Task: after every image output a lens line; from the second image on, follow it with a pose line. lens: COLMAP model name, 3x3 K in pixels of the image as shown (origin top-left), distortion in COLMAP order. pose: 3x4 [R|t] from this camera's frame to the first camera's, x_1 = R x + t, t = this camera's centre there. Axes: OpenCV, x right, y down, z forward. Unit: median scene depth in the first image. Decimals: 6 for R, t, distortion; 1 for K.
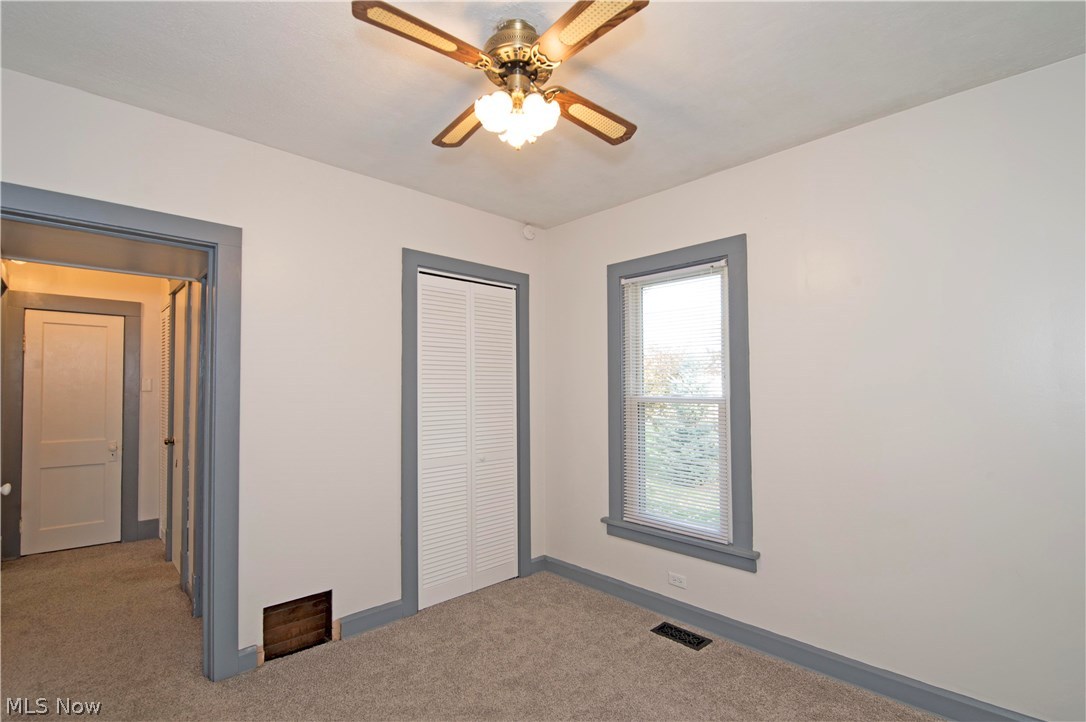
lens RADIAL K [[485.2, 0, 543.9], [0, 485.2, 368.2], [0, 0, 1]] dist [0.001417, 0.000119]
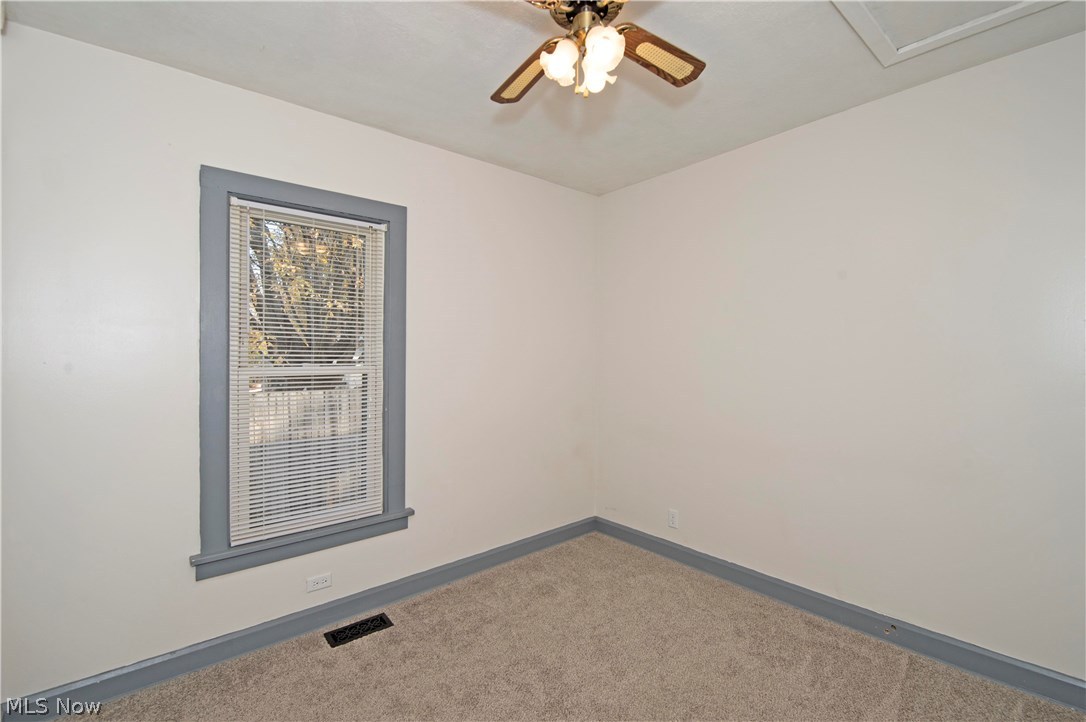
lens RADIAL K [[502.4, 0, 543.0], [0, 502.4, 361.0], [0, 0, 1]] dist [-0.000886, -0.000076]
pose [[0.056972, -0.013245, 0.998288, -0.637184], [-0.041244, 0.999027, 0.015608, 0.021025], [-0.997523, -0.042063, 0.056371, 0.634292]]
